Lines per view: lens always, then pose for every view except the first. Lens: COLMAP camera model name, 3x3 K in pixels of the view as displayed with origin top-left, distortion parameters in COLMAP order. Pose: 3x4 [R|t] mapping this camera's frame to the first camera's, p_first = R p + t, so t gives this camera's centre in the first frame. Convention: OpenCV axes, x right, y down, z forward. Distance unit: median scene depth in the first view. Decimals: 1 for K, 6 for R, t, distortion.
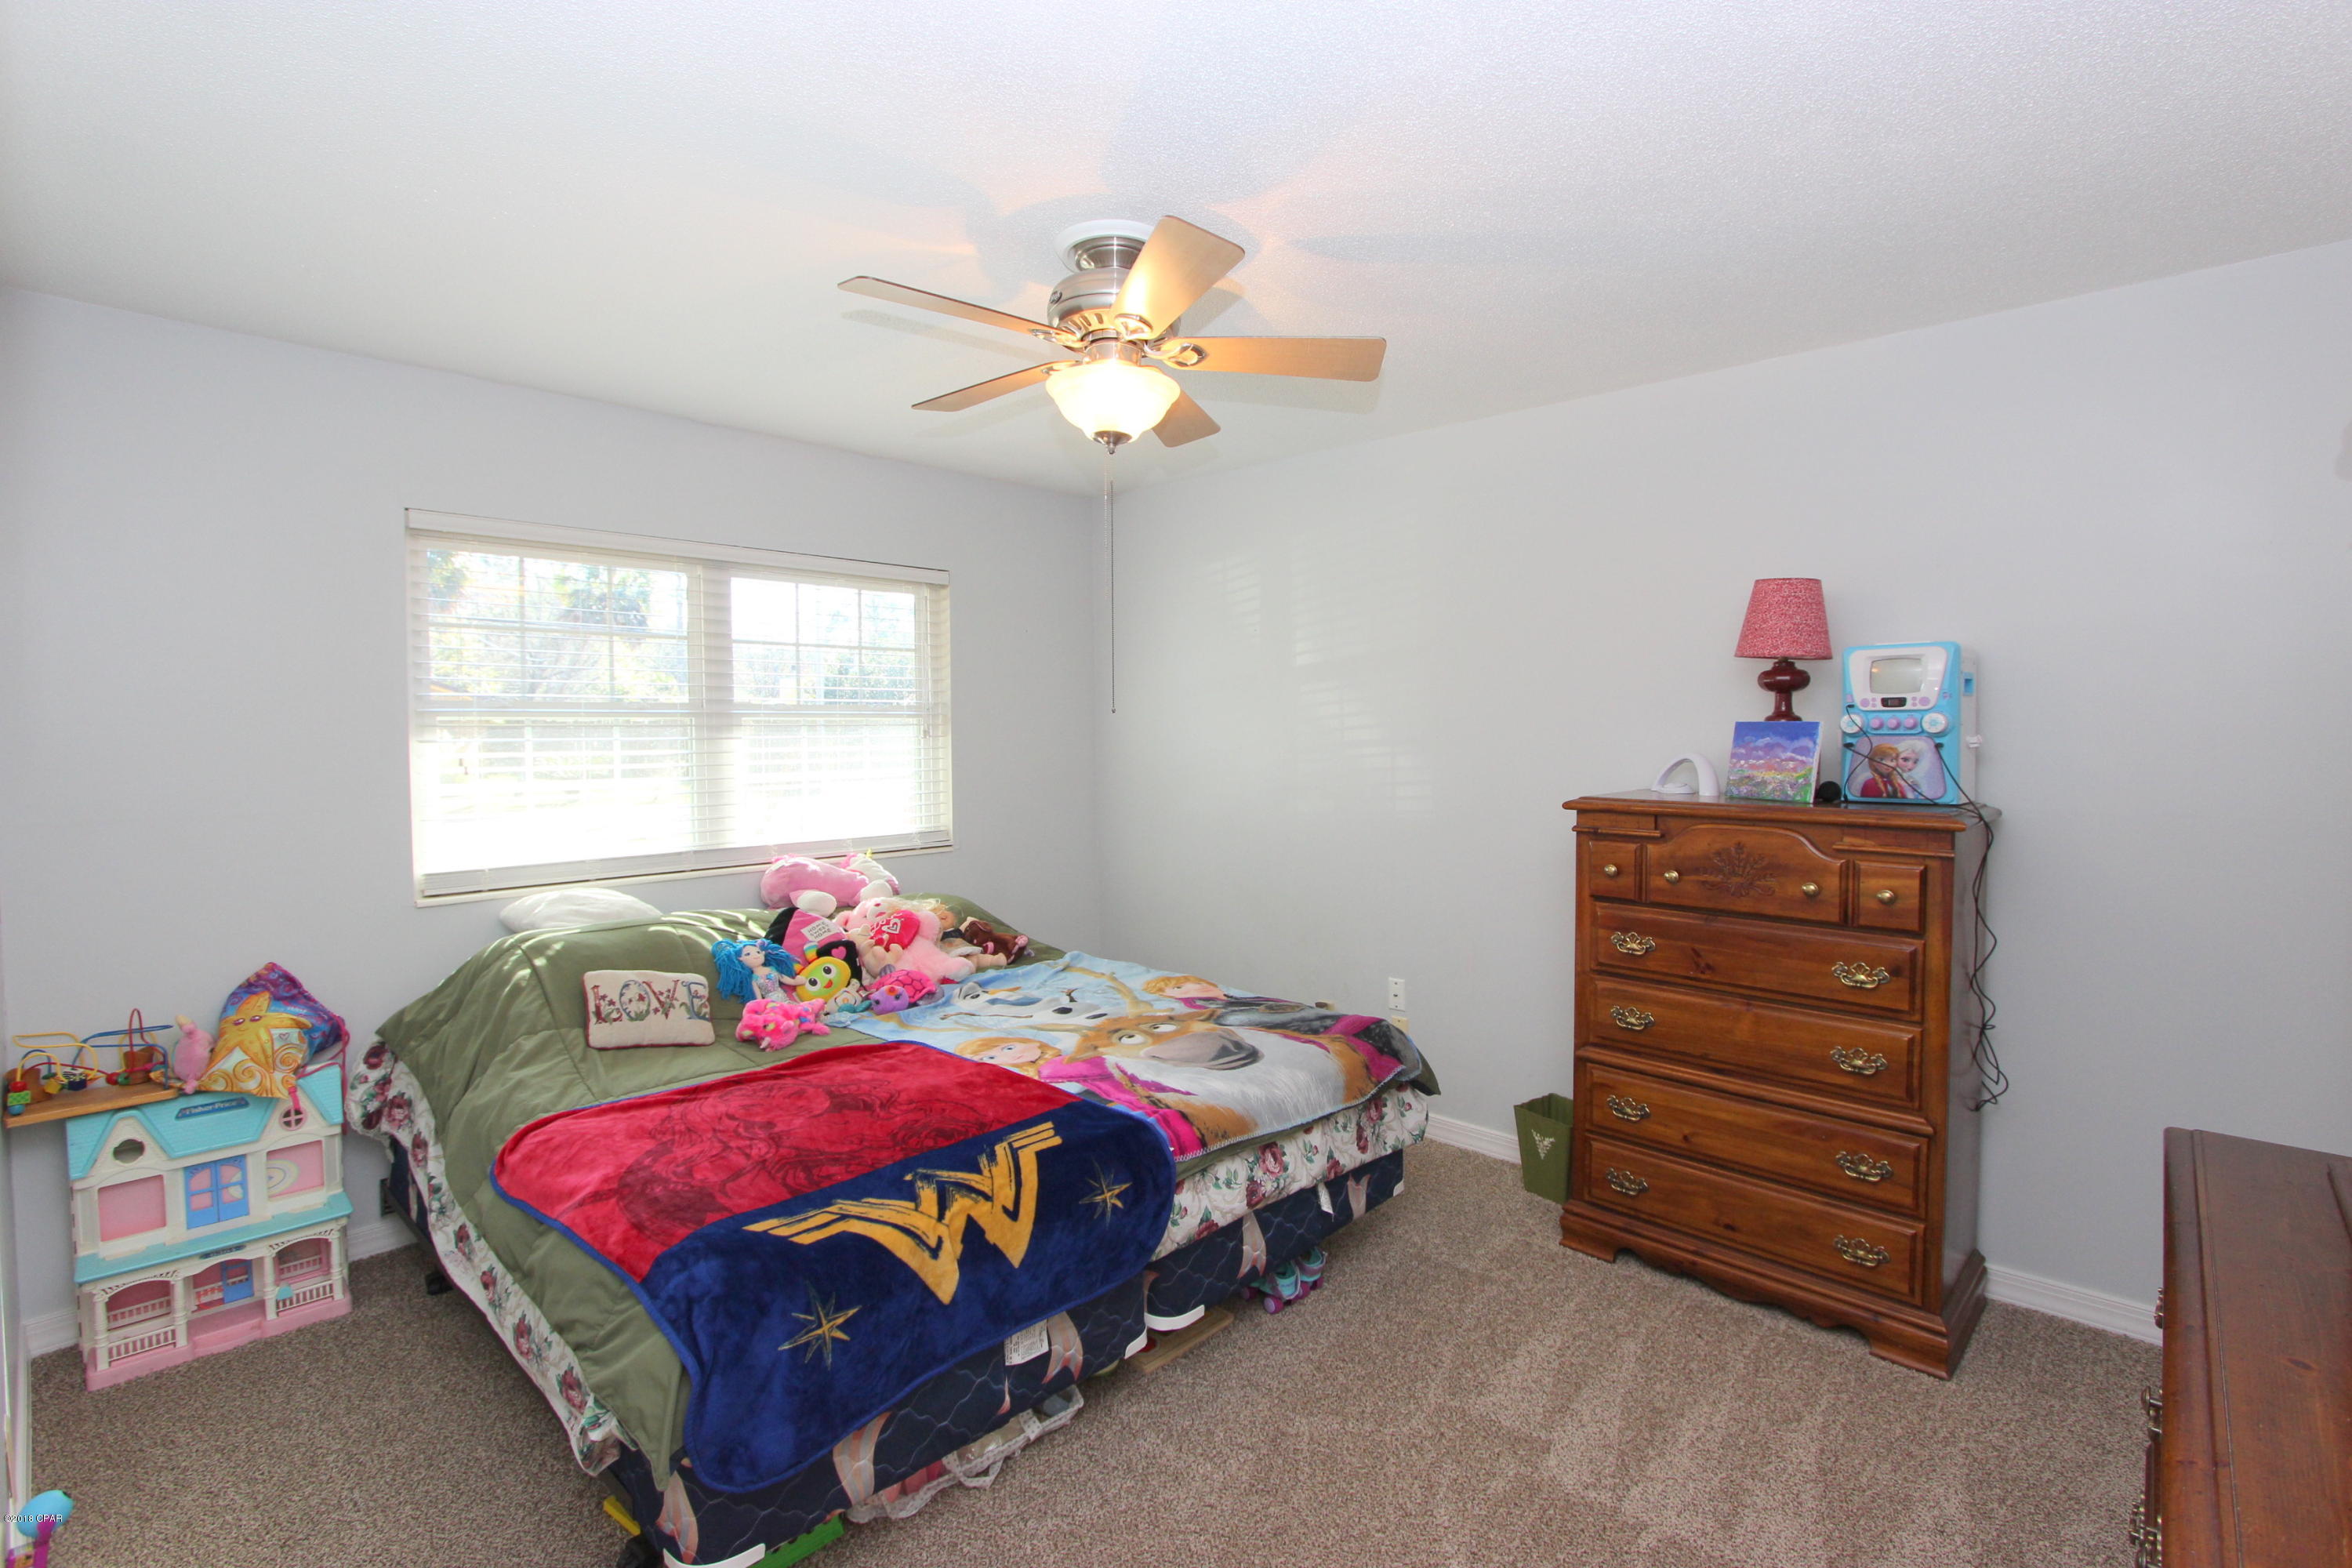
lens RADIAL K [[1095.9, 0, 1196.3], [0, 1095.9, 775.8], [0, 0, 1]] dist [-0.018259, 0.001239]
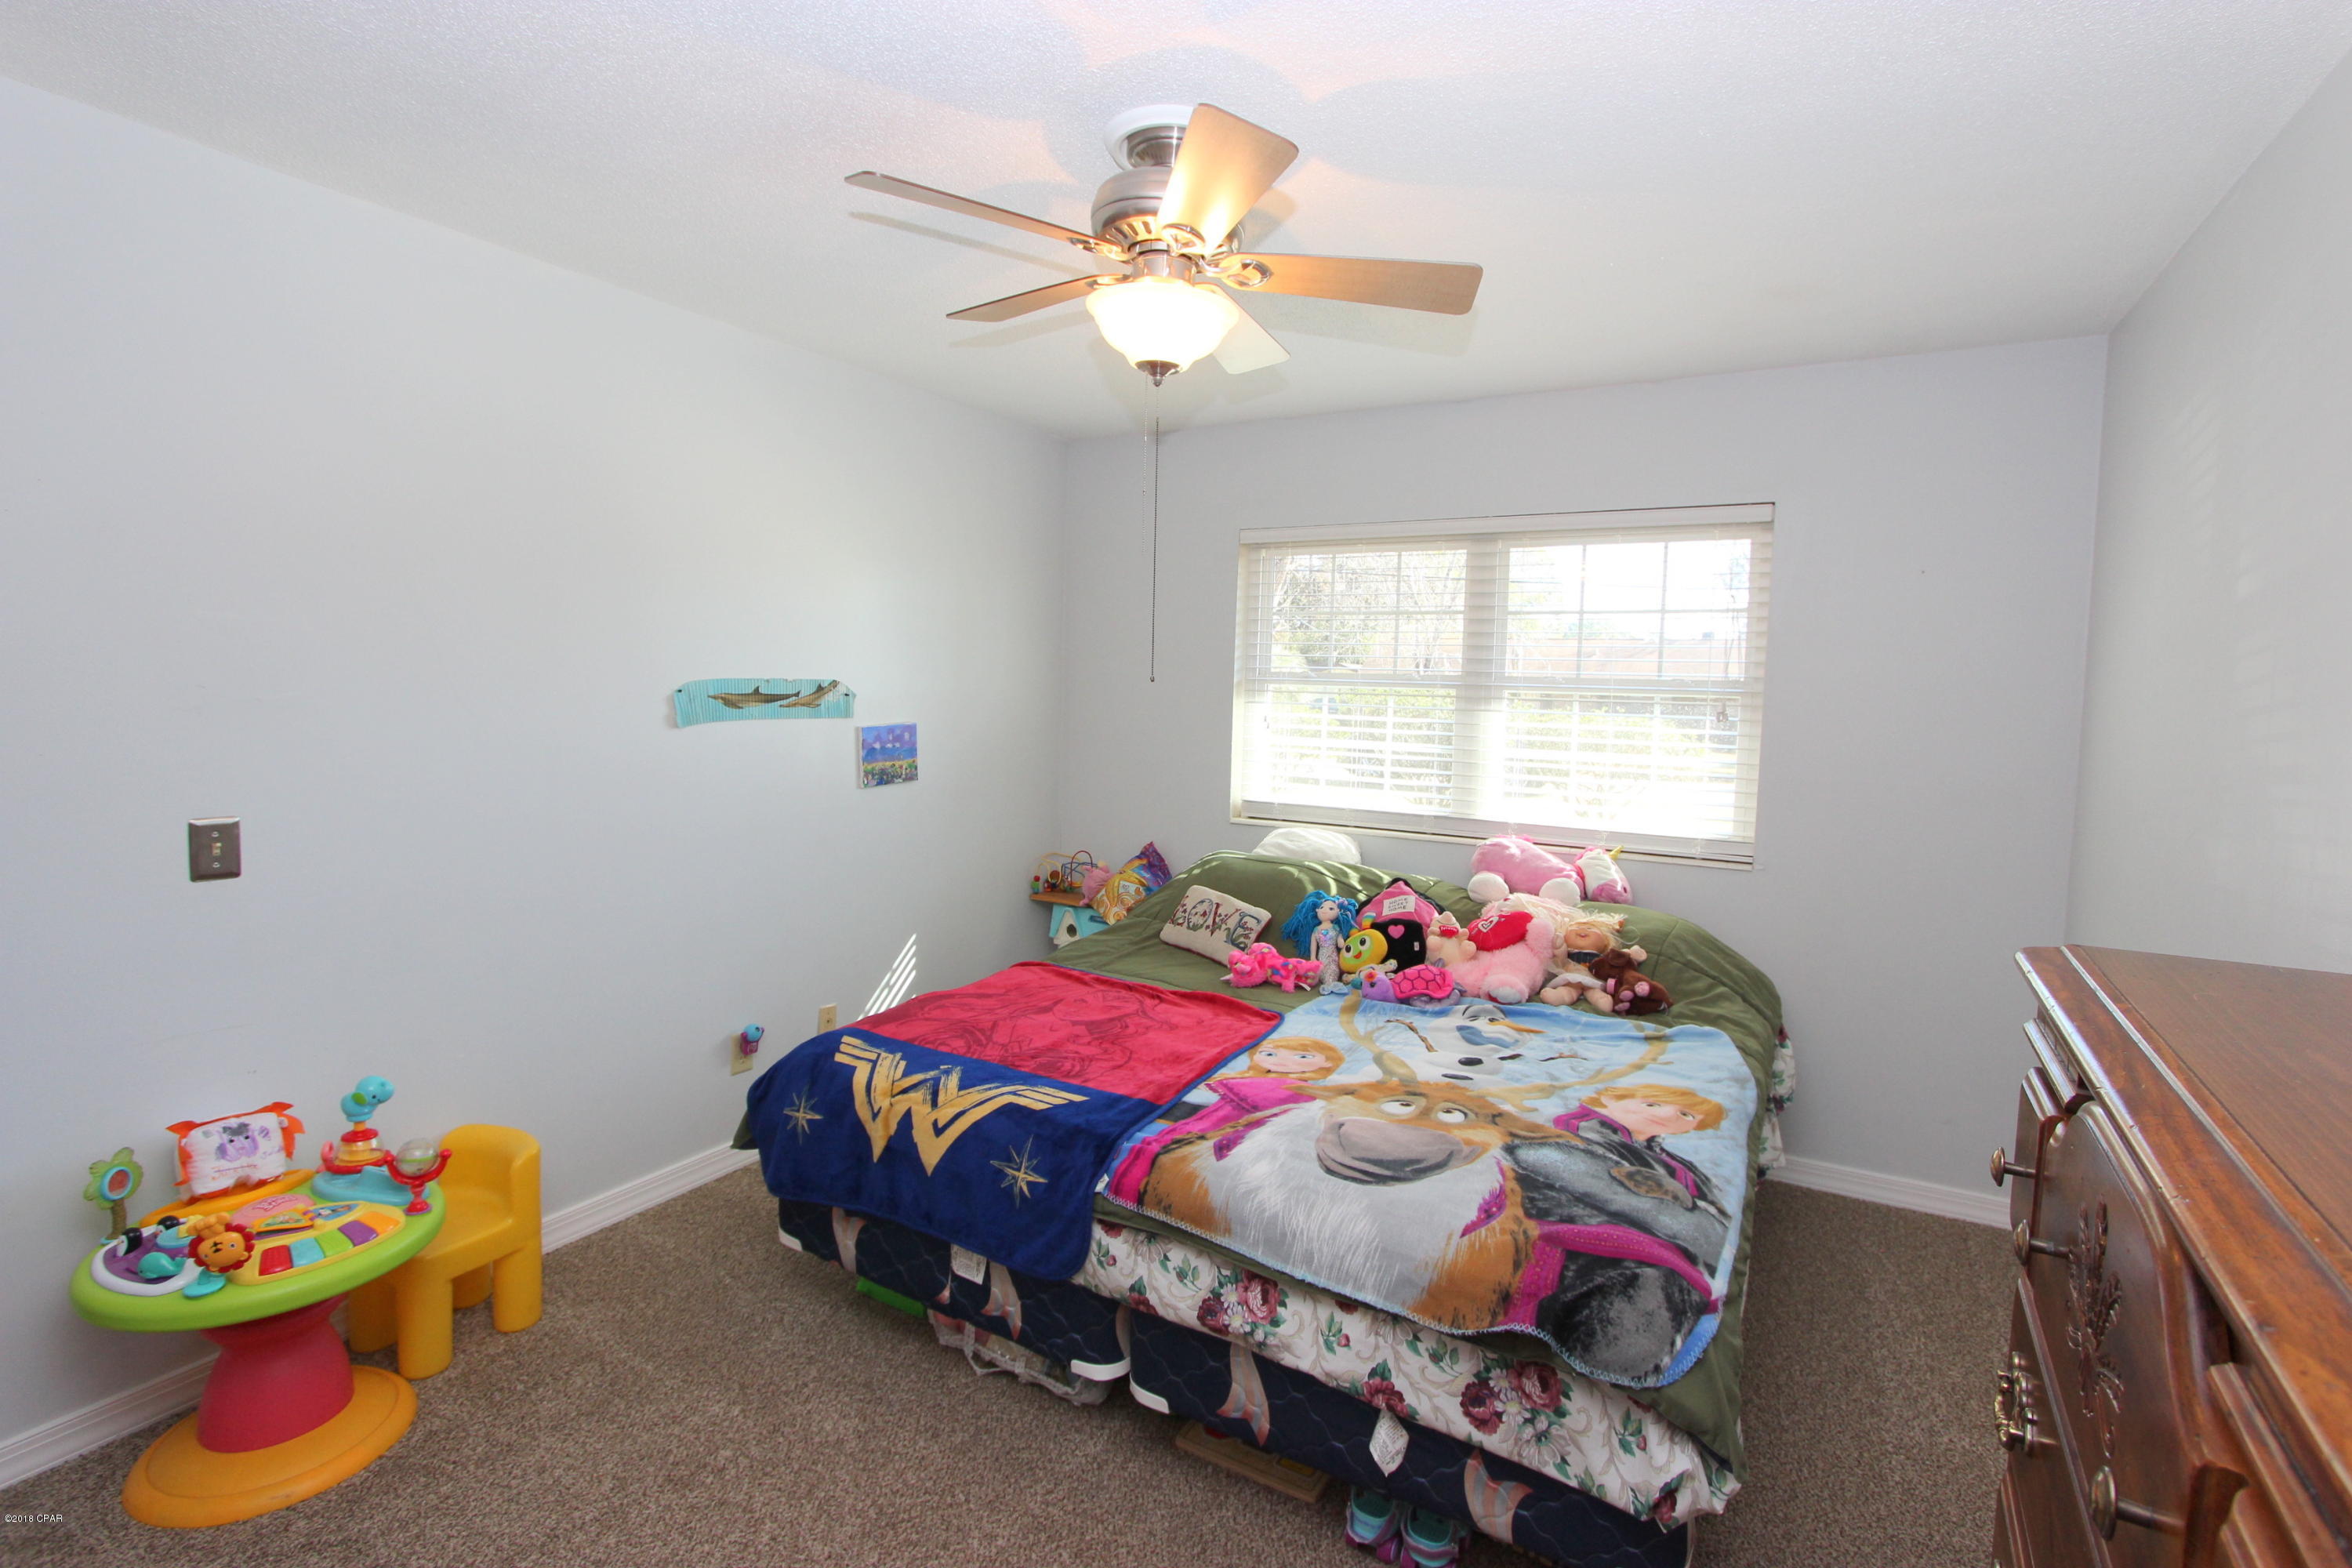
lens RADIAL K [[1095.9, 0, 1199.6], [0, 1095.9, 773.6], [0, 0, 1]] dist [-0.018259, 0.001239]
pose [[0.222628, 0.086884, -0.971024, 0.686727], [-0.073164, 0.994701, 0.072228, -0.042474], [0.972154, 0.054964, 0.227805, 0.723343]]
